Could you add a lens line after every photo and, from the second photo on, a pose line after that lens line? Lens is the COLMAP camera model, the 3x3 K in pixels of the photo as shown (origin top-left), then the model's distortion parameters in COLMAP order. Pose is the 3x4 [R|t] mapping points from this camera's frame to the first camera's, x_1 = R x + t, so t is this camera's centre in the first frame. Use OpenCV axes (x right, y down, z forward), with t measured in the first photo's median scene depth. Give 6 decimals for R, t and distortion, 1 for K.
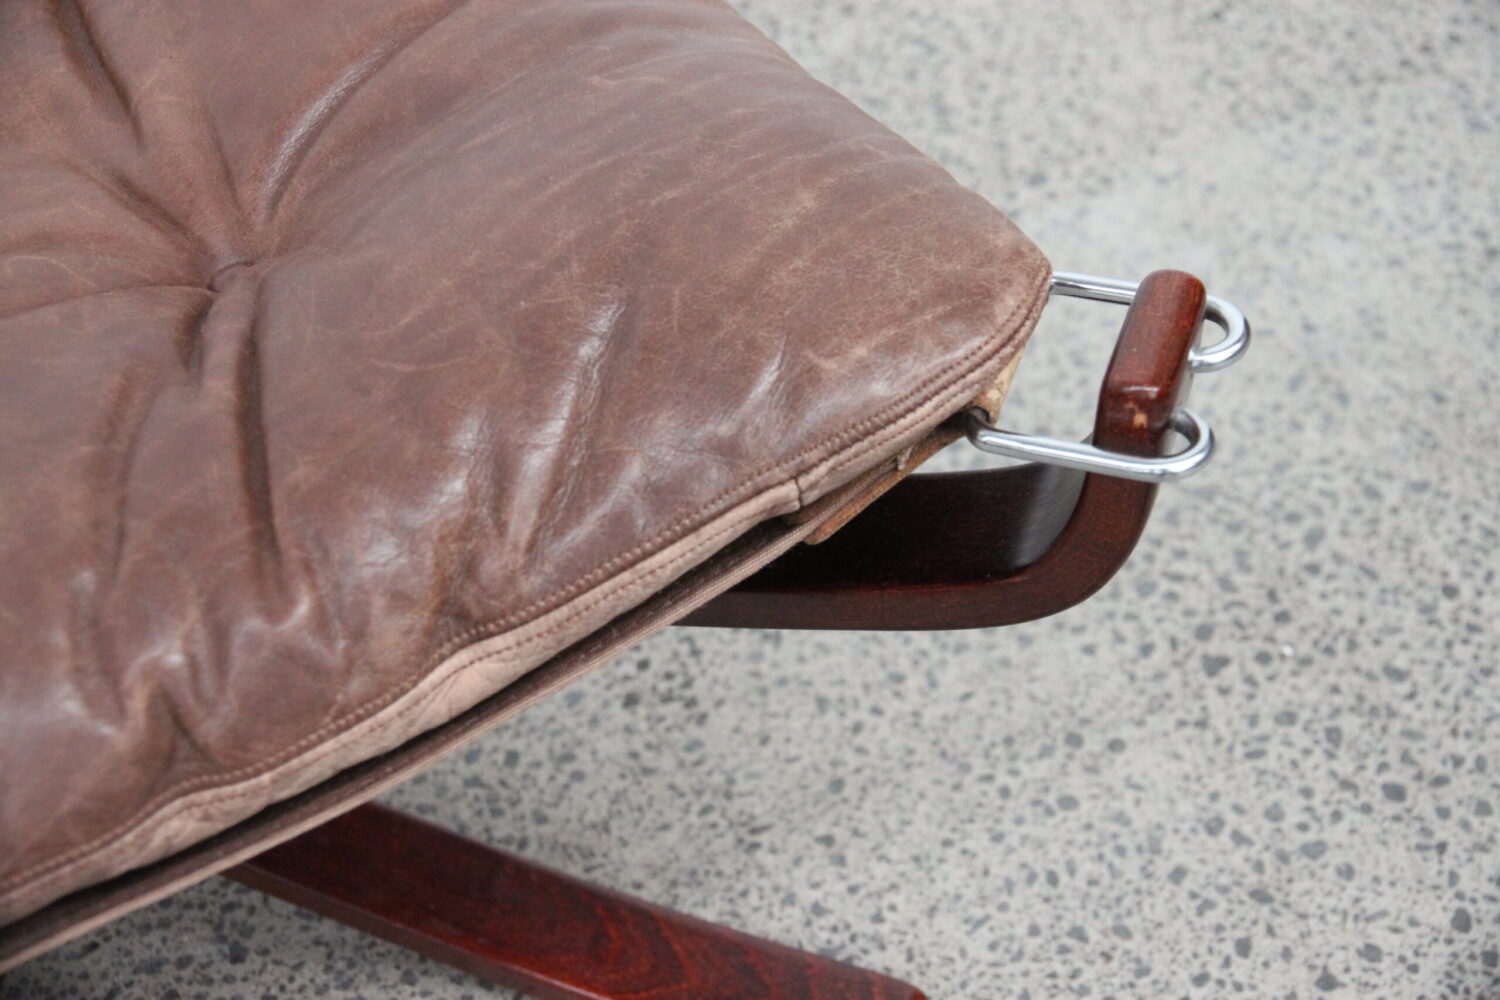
lens RADIAL K [[2434.0, 0, 768.9], [0, 2434.0, 468.6], [0, 0, 1]] dist [0.085285, 0.000000]
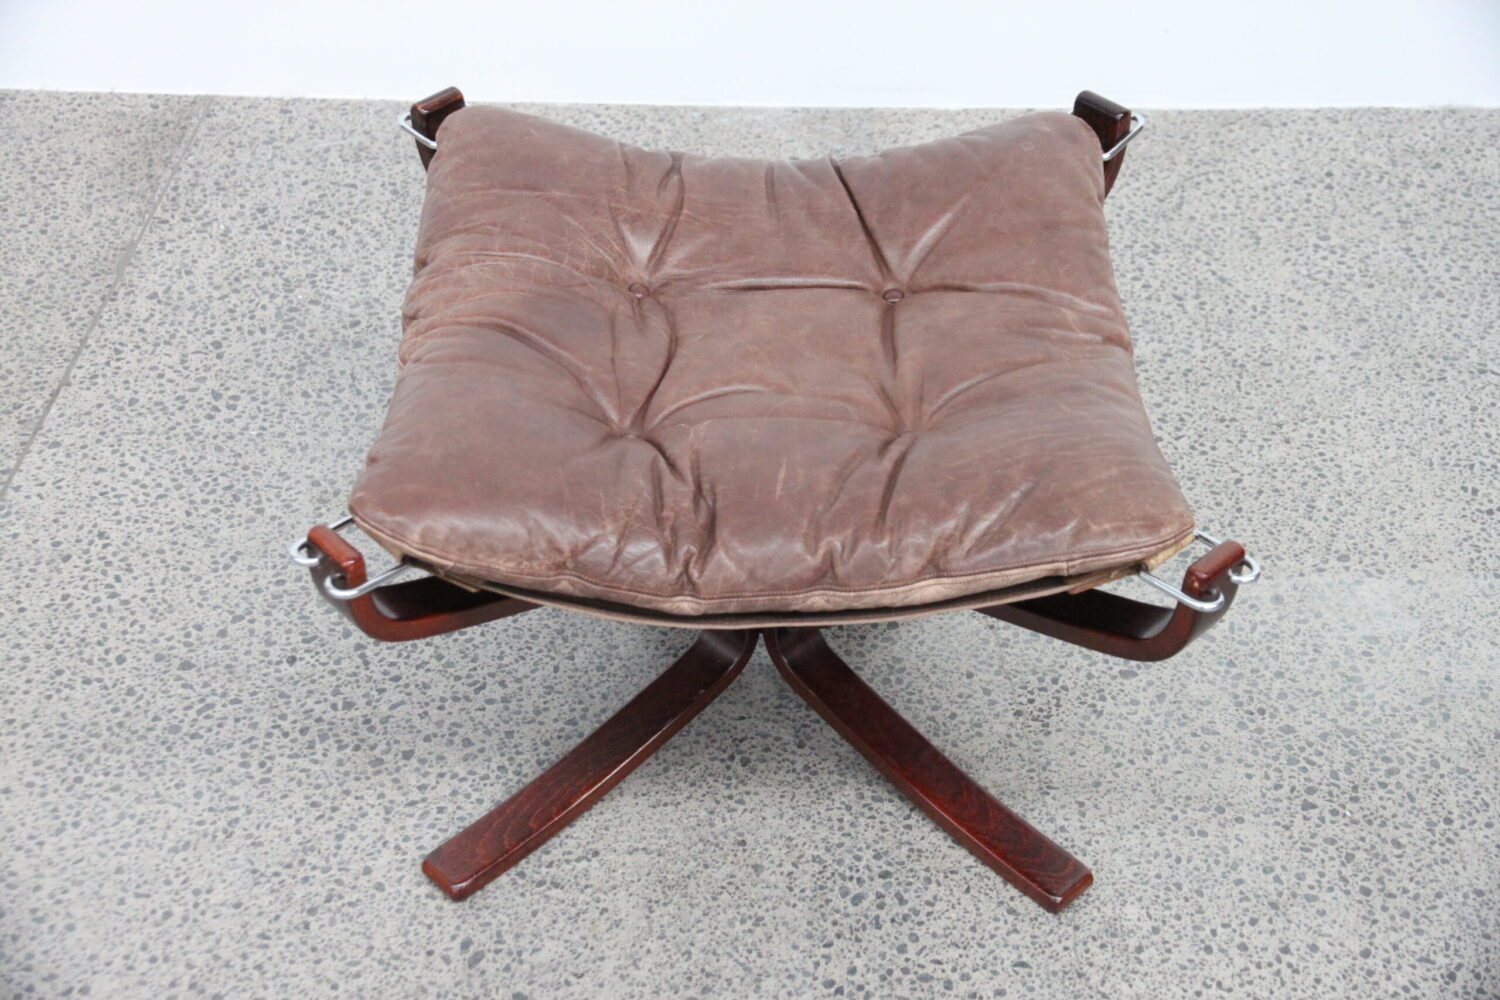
lens RADIAL K [[2225.0, 0, 755.6], [0, 2225.0, 485.6], [0, 0, 1]] dist [0.125944, 0.000000]
pose [[0.895245, 0.331115, -0.298159, 0.252793], [-0.366837, 0.927542, -0.071393, 0.141064], [0.252916, 0.173290, 0.951843, -0.901235]]
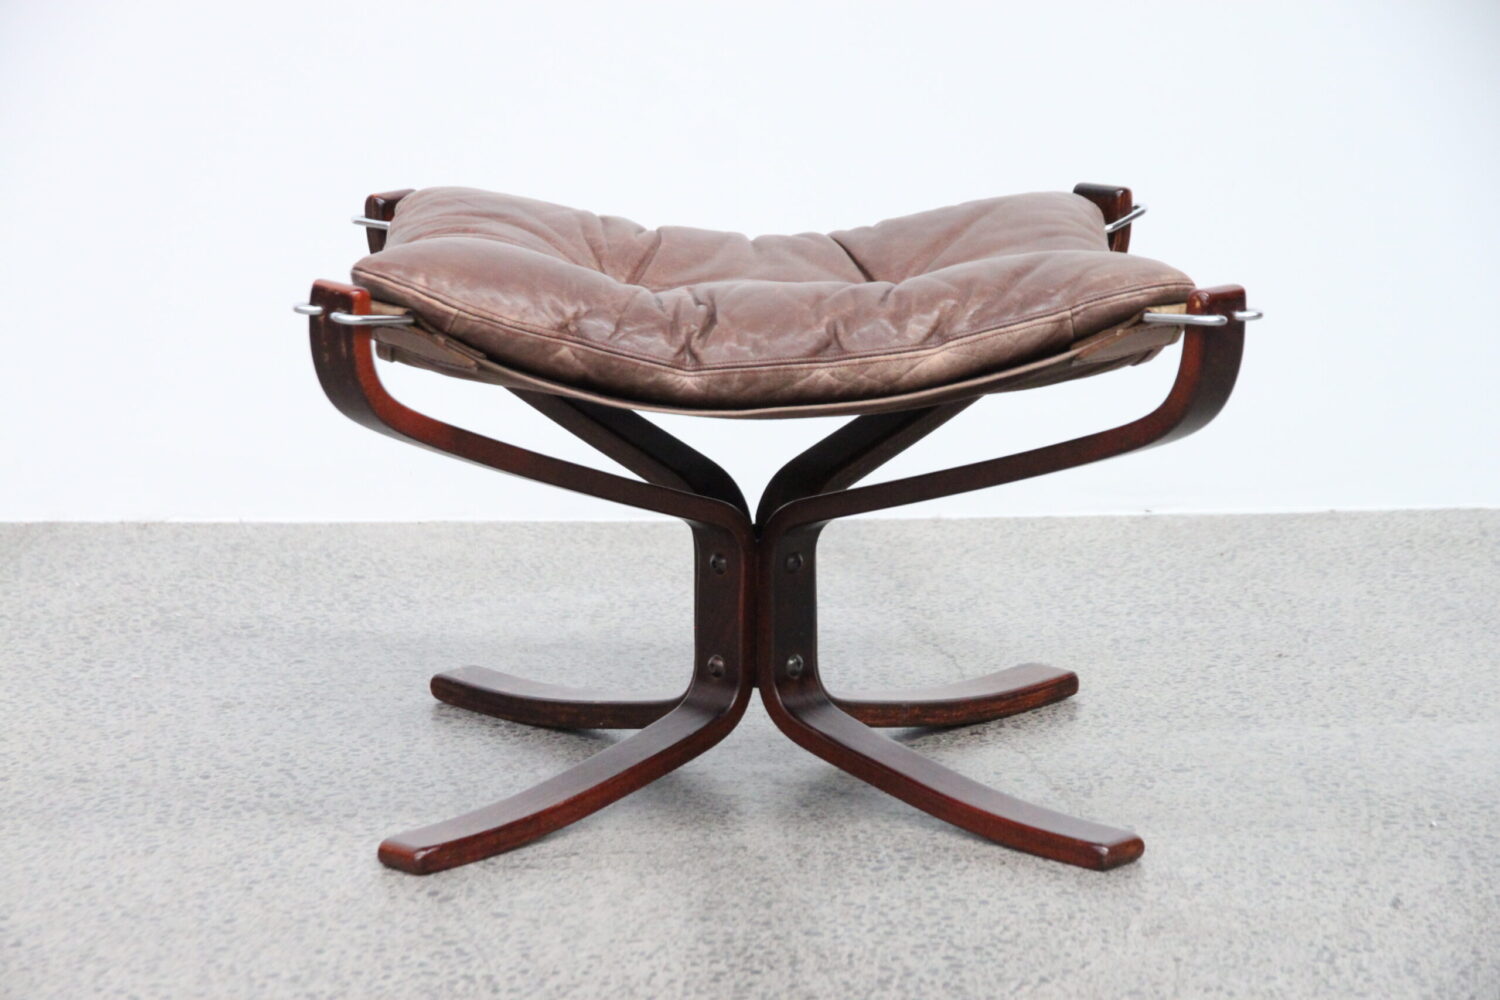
lens RADIAL K [[3997.0, 0, 745.9], [0, 3997.0, 504.0], [0, 0, 1]] dist [0.278641, 0.000000]
pose [[0.909799, 0.131957, -0.393513, 0.898423], [-0.340449, 0.779573, -0.525699, 1.619583], [0.237403, 0.612252, 0.754180, -1.423344]]
